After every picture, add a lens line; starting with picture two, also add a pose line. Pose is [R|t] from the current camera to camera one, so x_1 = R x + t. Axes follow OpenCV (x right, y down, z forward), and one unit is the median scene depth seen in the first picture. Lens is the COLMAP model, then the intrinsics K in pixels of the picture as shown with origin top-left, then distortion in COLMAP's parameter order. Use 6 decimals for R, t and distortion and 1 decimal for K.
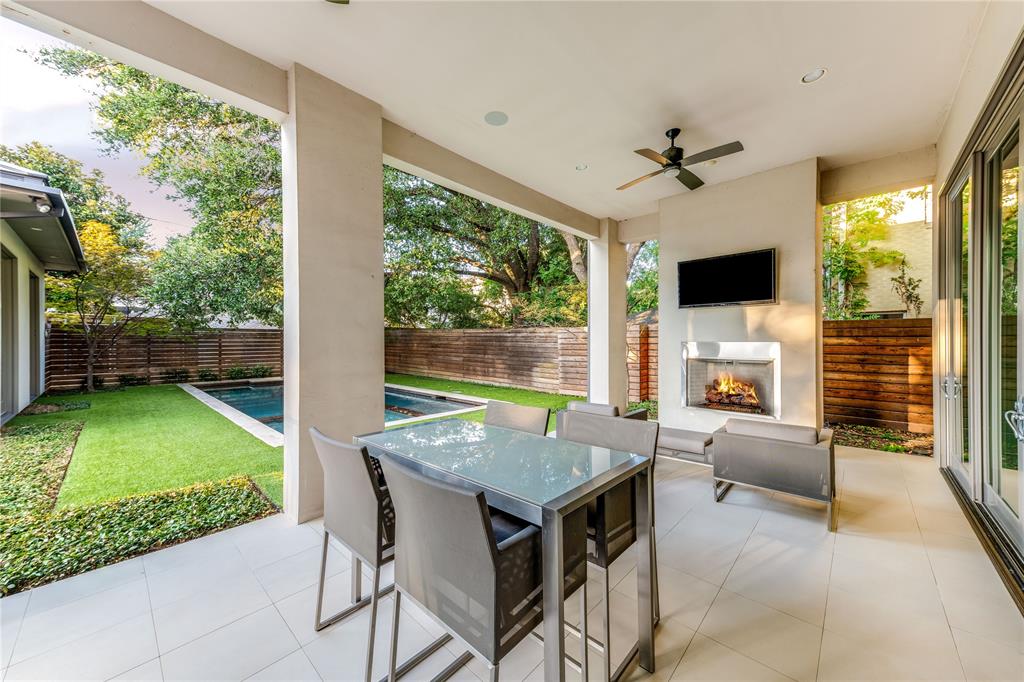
lens RADIAL K [[375.9, 0, 508.6], [0, 375.9, 342.3], [0, 0, 1]] dist [0.001291, -0.001837]
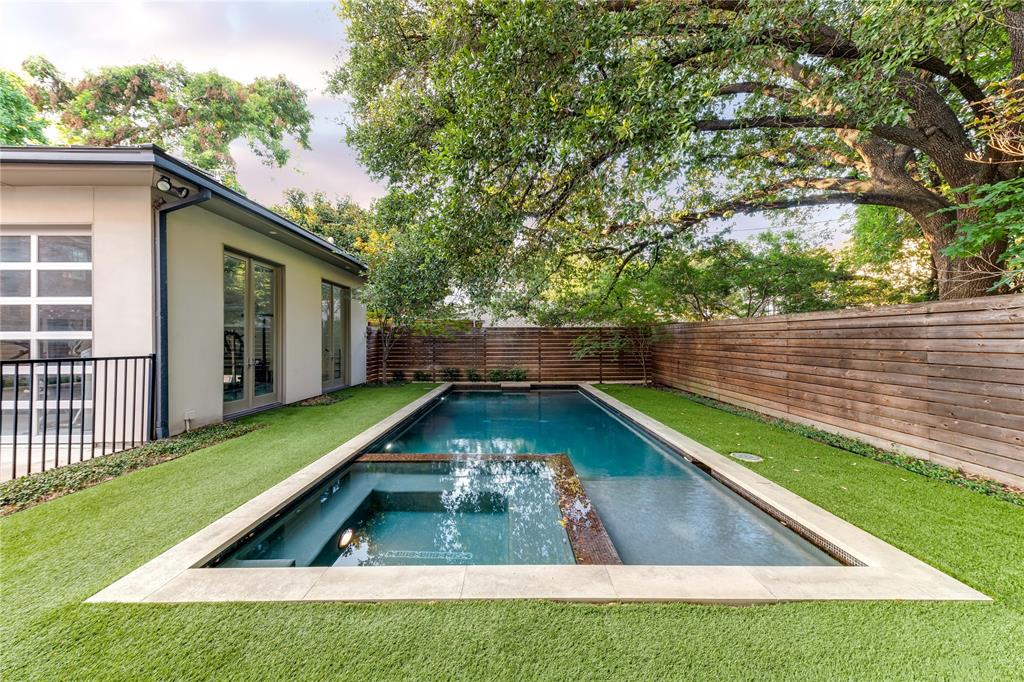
lens RADIAL K [[375.9, 0, 510.6], [0, 375.9, 341.7], [0, 0, 1]] dist [0.001291, -0.001837]
pose [[0.680784, -0.002323, -0.732480, -0.007101], [-0.002102, 0.999985, -0.005125, 0.004301], [0.732481, 0.005029, 0.680769, 0.409026]]
